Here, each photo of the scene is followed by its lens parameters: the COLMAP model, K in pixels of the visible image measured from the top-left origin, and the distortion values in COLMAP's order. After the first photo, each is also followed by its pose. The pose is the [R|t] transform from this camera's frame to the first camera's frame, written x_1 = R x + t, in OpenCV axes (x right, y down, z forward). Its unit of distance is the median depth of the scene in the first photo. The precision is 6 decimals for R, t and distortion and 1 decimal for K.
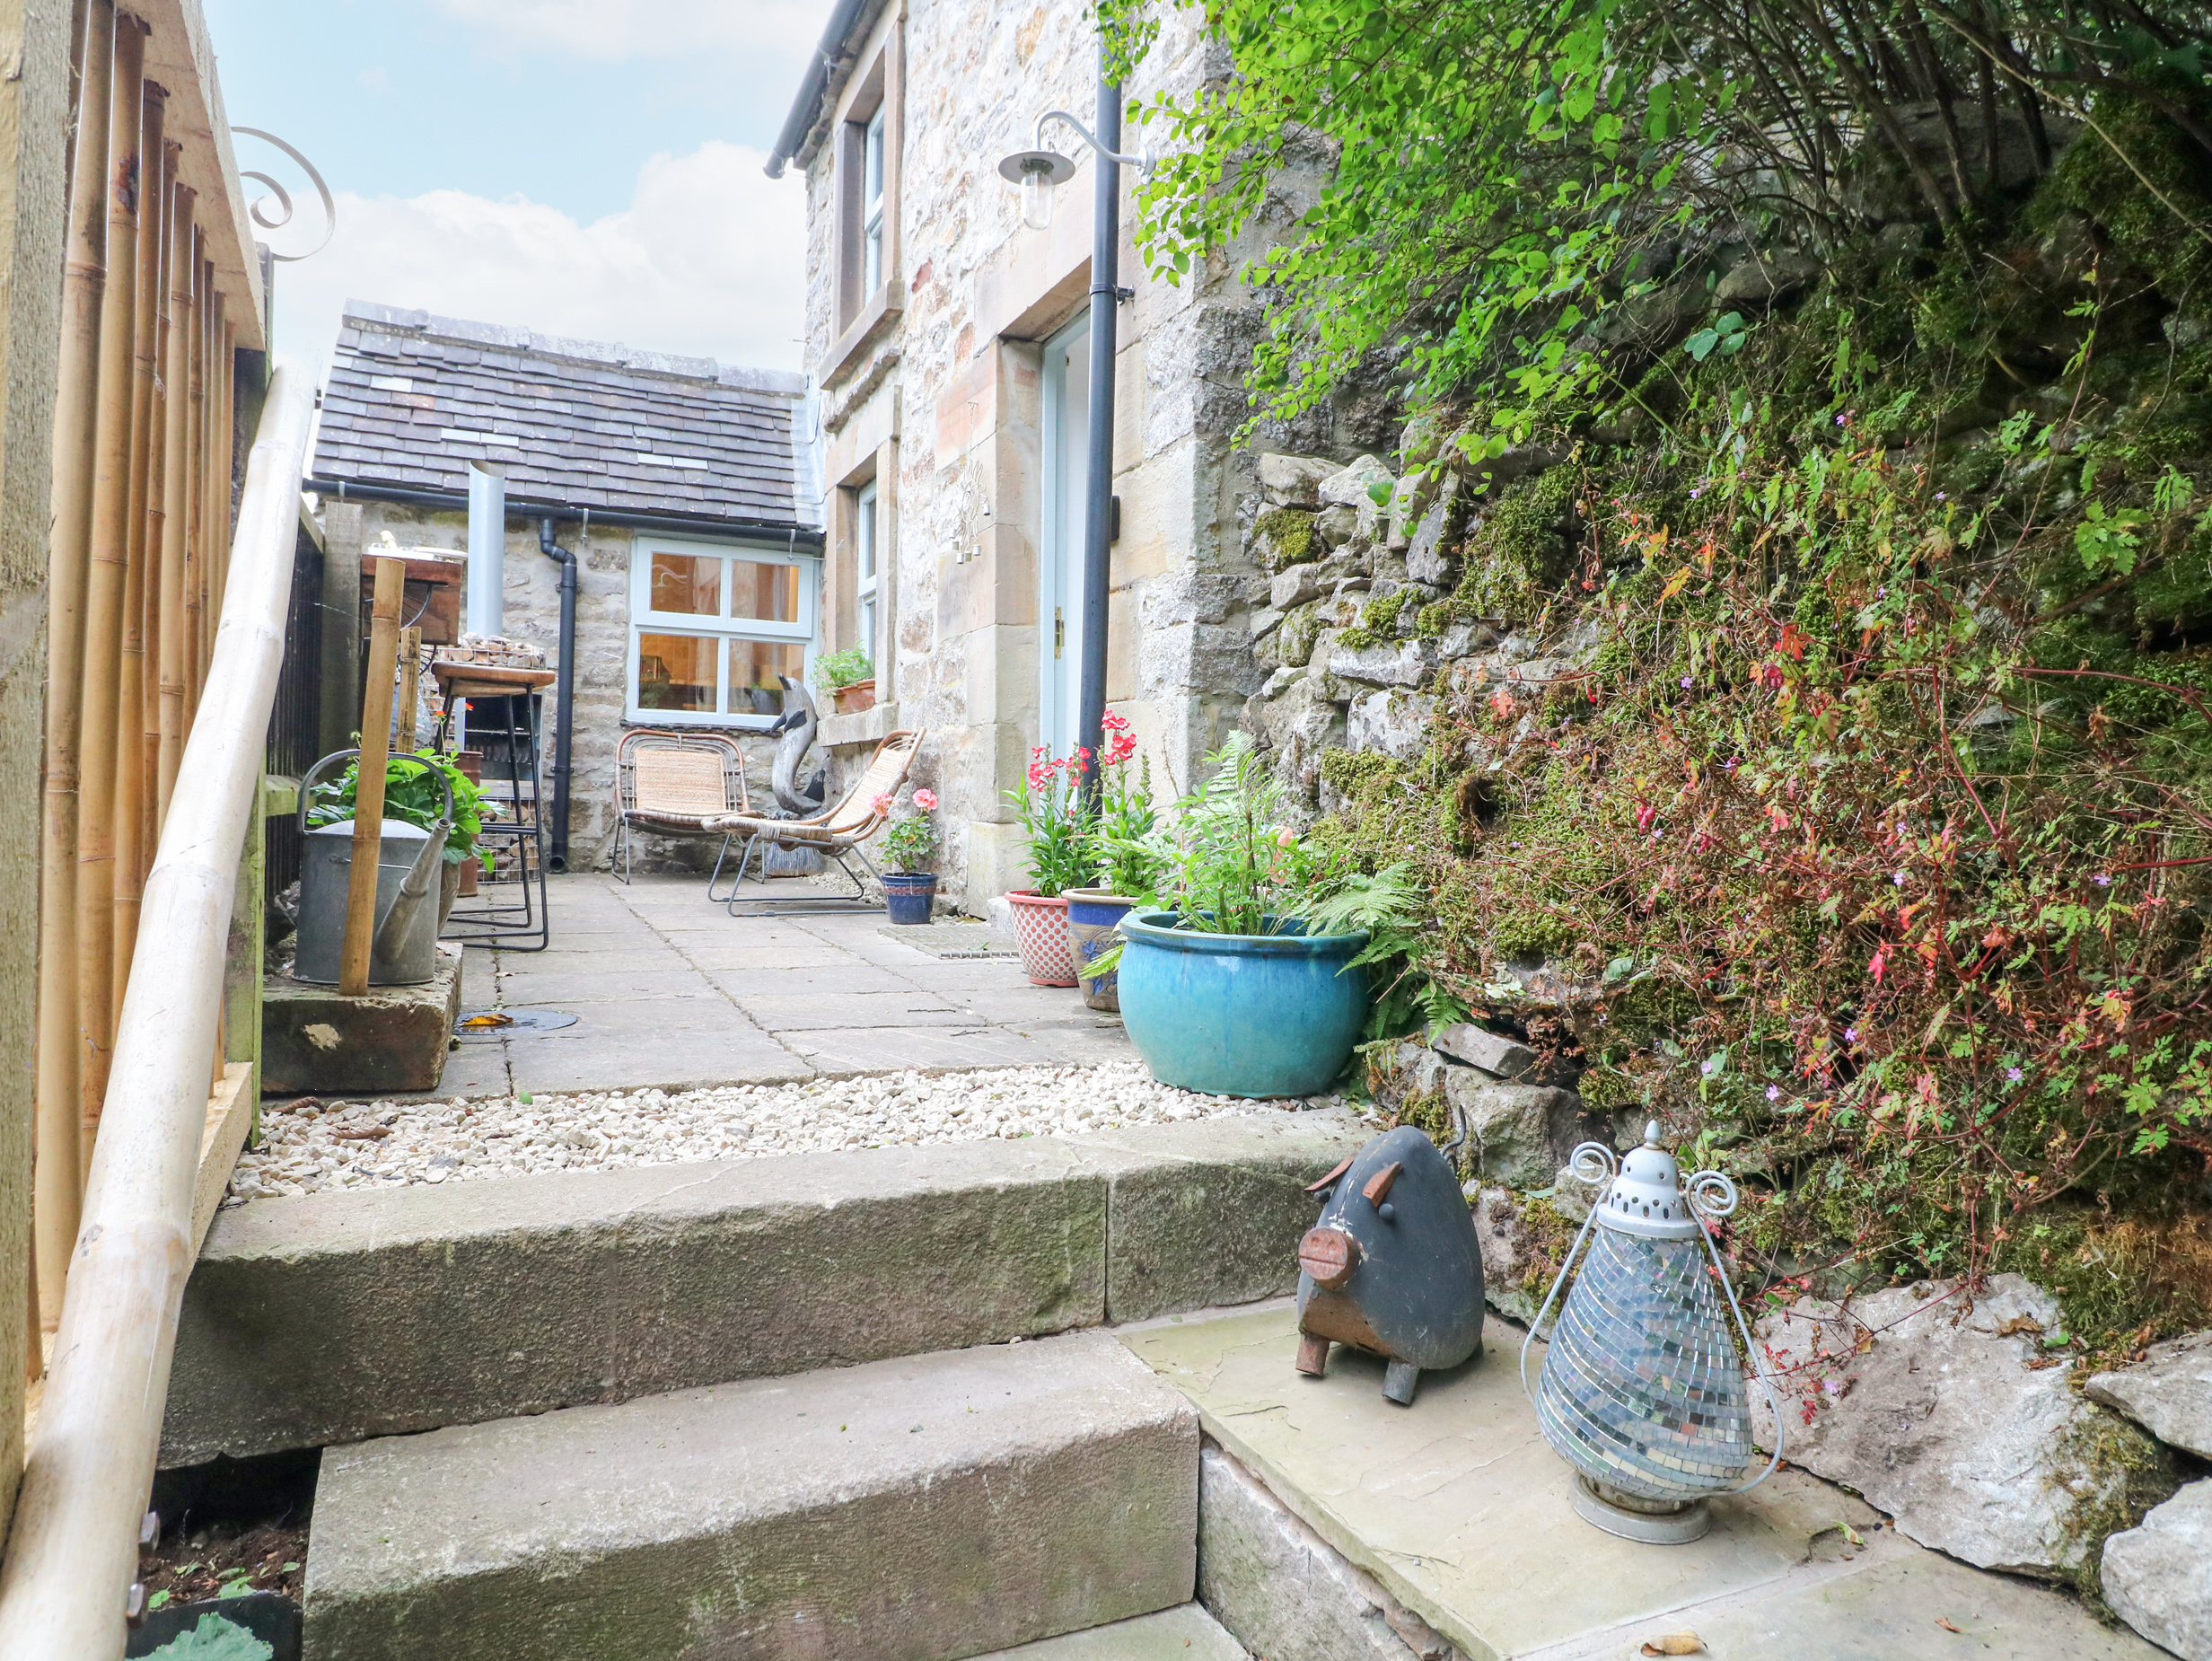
lens RADIAL K [[1384.0, 0, 1103.5], [0, 1384.0, 811.9], [0, 0, 1]] dist [-0.002400, -0.000312]
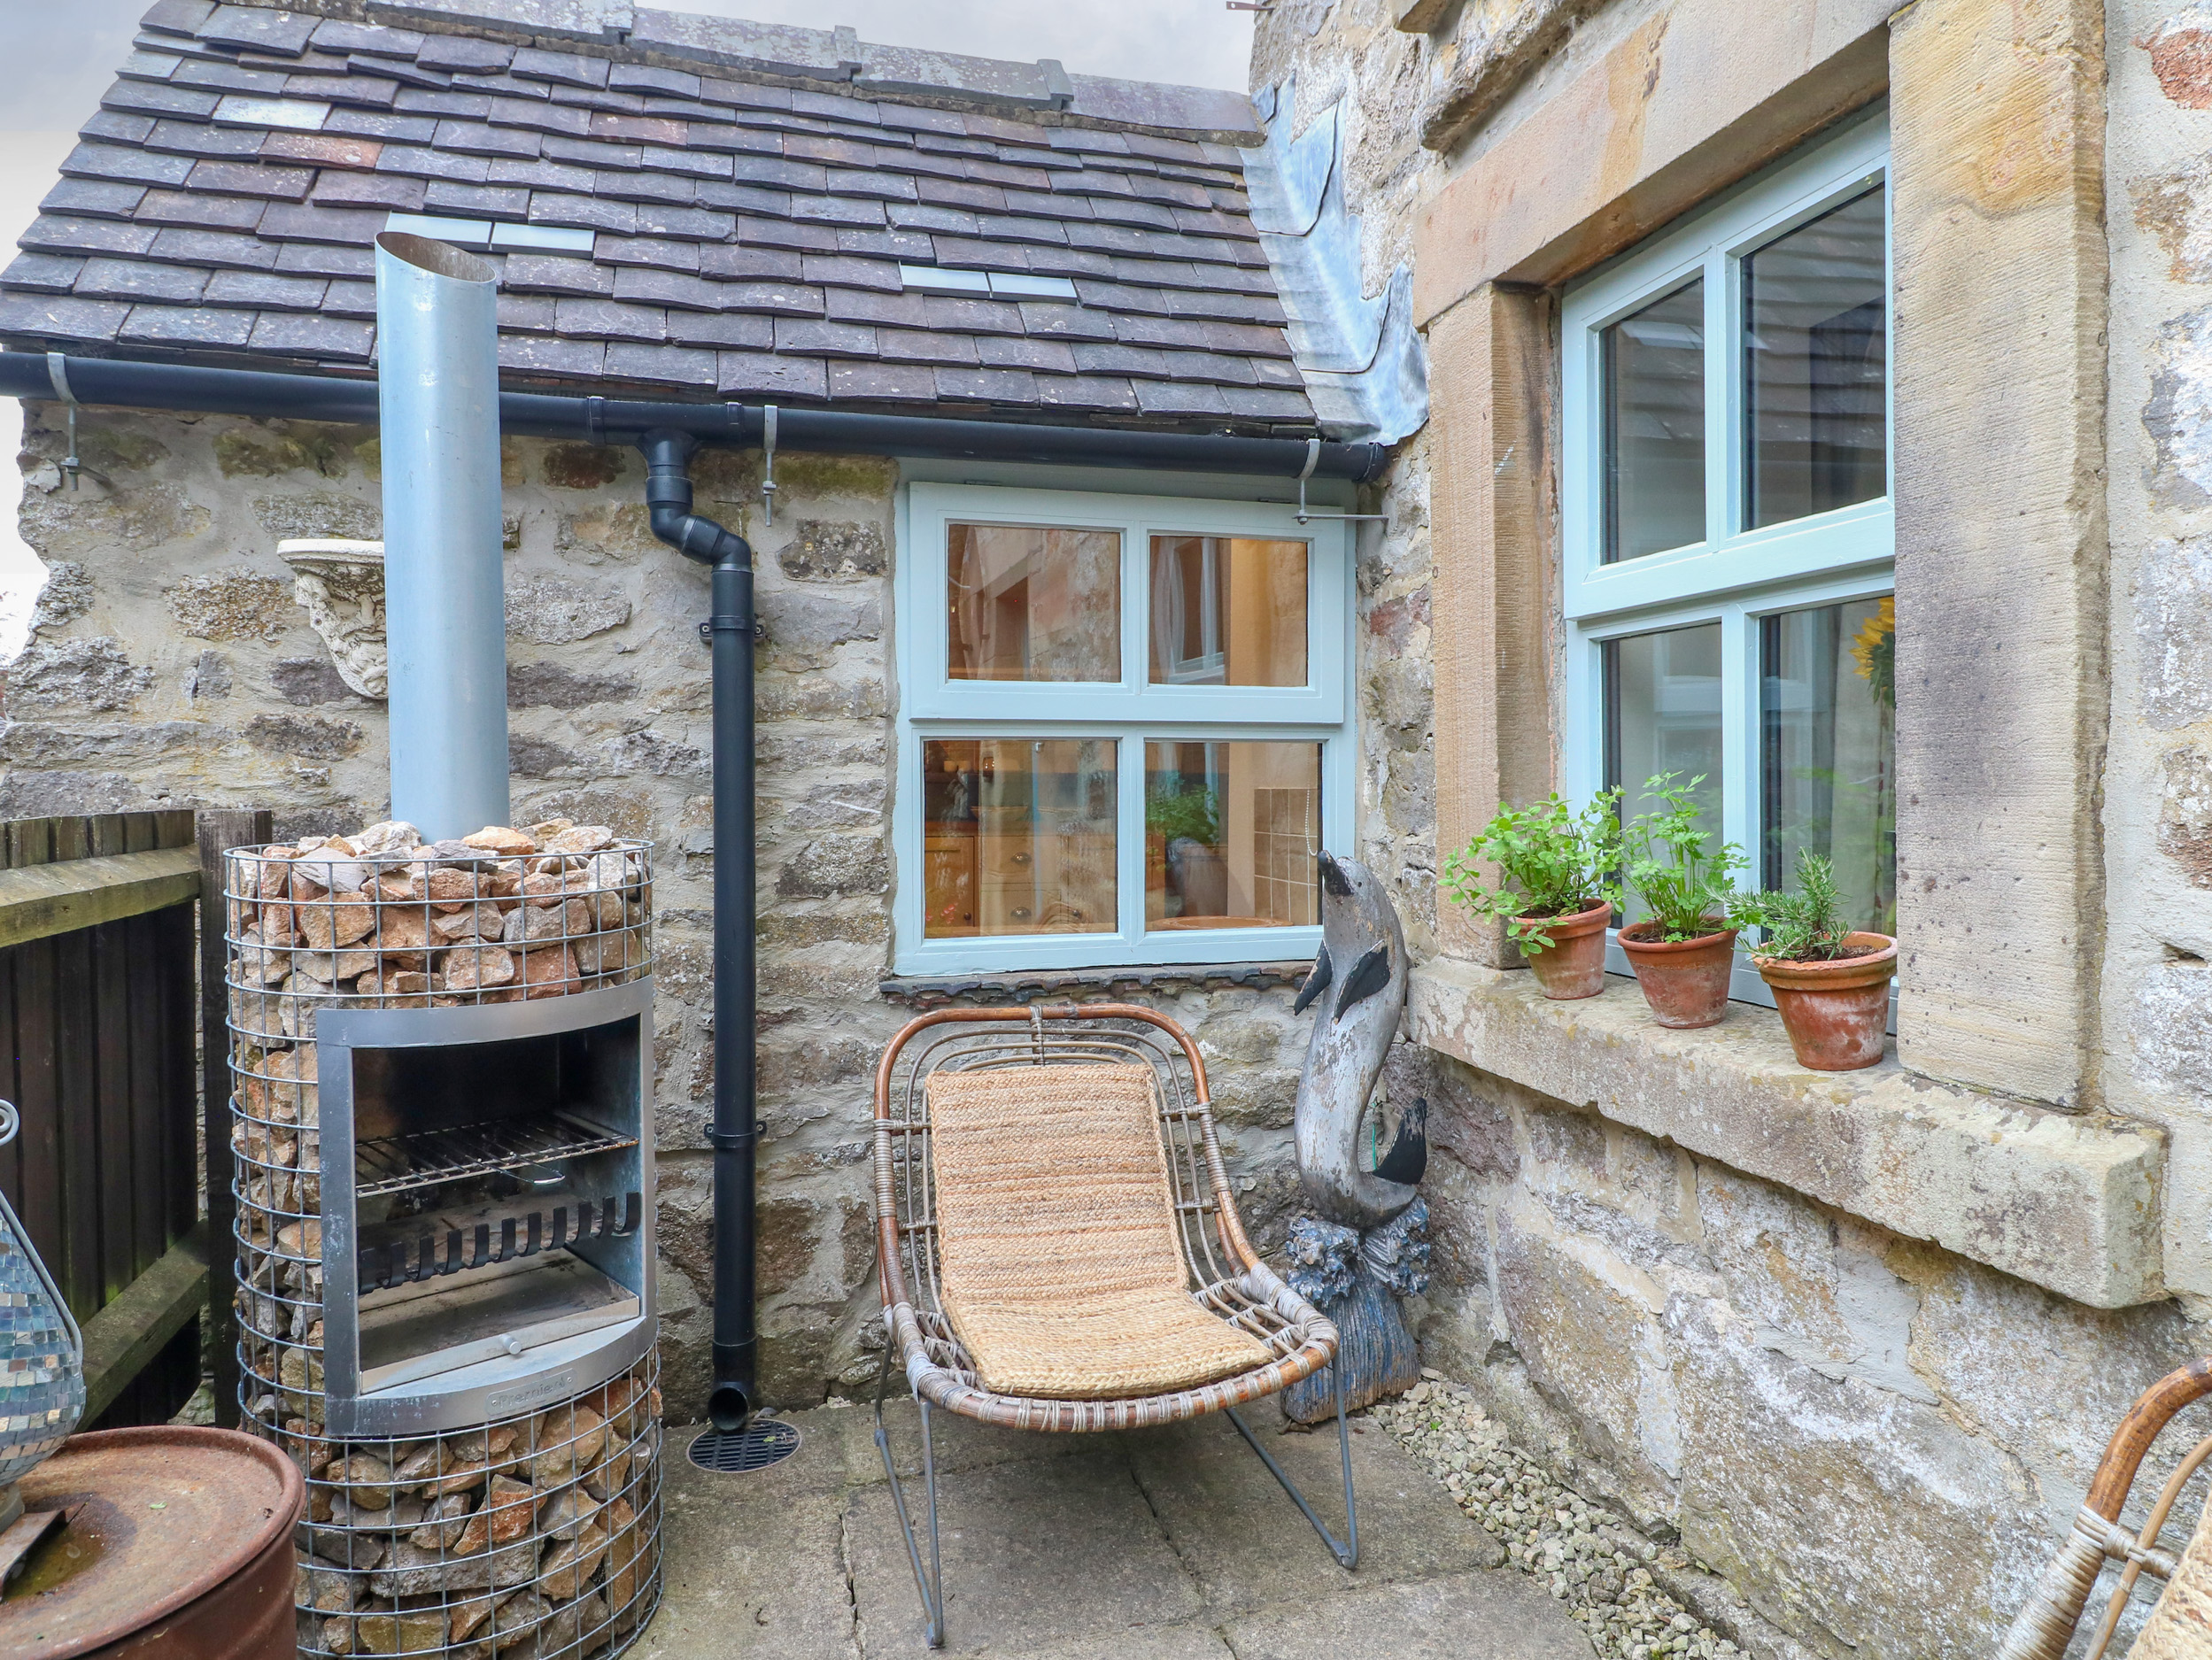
lens RADIAL K [[1383.8, 0, 1113.3], [0, 1383.8, 831.1], [0, 0, 1]] dist [-0.002400, -0.000312]
pose [[0.988412, -0.023340, -0.149989, -0.229741], [0.027897, 0.999209, 0.028356, -0.114588], [0.149208, -0.032211, 0.988281, 0.639707]]
